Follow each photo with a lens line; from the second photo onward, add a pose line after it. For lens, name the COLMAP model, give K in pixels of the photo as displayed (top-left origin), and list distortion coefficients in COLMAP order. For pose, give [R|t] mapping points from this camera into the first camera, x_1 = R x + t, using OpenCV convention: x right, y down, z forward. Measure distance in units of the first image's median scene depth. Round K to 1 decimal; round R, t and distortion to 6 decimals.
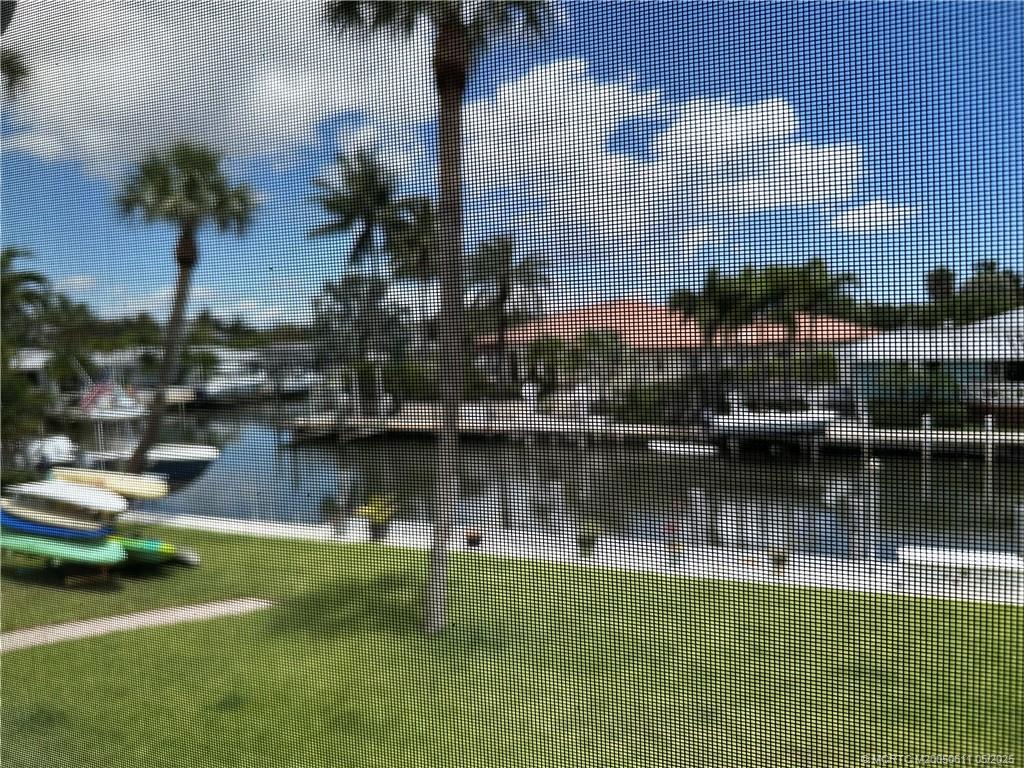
lens RADIAL K [[741.6, 0, 509.7], [0, 741.6, 385.5], [0, 0, 1]] dist [-0.019321, -0.002777]
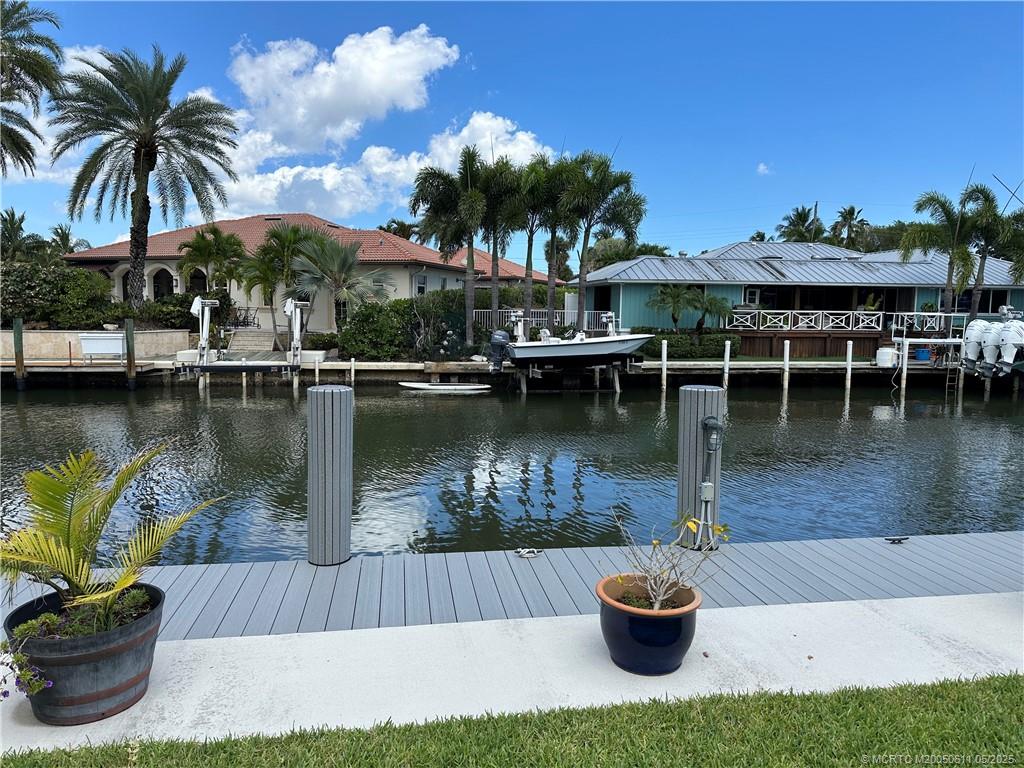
lens RADIAL K [[714.2, 0, 512.3], [0, 714.2, 384.5], [0, 0, 1]] dist [0.051326, -0.040000]
pose [[0.848431, -0.019255, 0.528956, -0.073421], [-0.002683, 0.999169, 0.040676, 0.045090], [-0.529300, -0.035930, 0.847674, 0.305257]]
